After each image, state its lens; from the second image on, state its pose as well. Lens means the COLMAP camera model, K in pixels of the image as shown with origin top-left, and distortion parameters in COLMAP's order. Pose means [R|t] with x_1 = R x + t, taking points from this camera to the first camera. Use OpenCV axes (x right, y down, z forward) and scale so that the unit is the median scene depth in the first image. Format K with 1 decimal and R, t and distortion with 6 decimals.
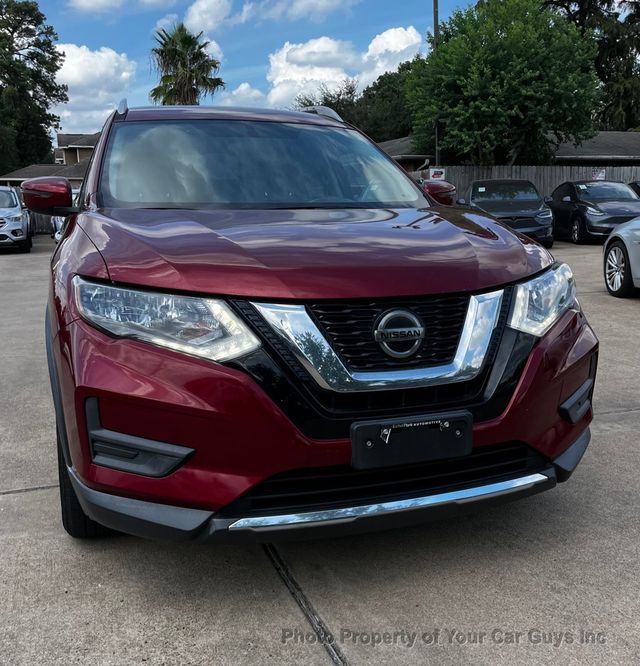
lens RADIAL K [[716.3, 0, 356.4], [0, 716.3, 330.8], [0, 0, 1]] dist [0.029592, 0.000000]
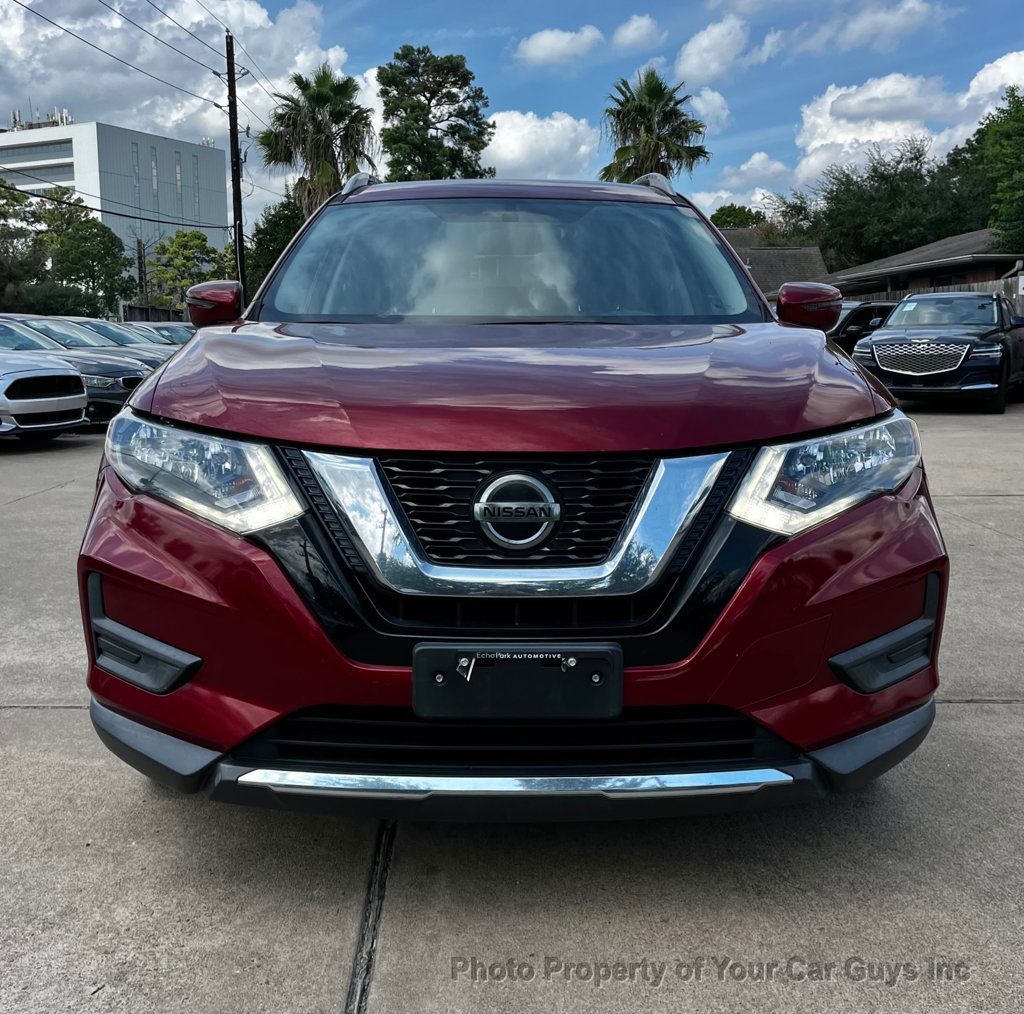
lens RADIAL K [[1100.5, 0, 531.8], [0, 1100.5, 487.2], [0, 0, 1]] dist [0.047286, 0.000000]
pose [[0.944454, 0.053922, -0.324191, 0.366603], [-0.066427, 0.997409, -0.027623, 0.008486], [0.321861, 0.047624, 0.945588, 0.080408]]
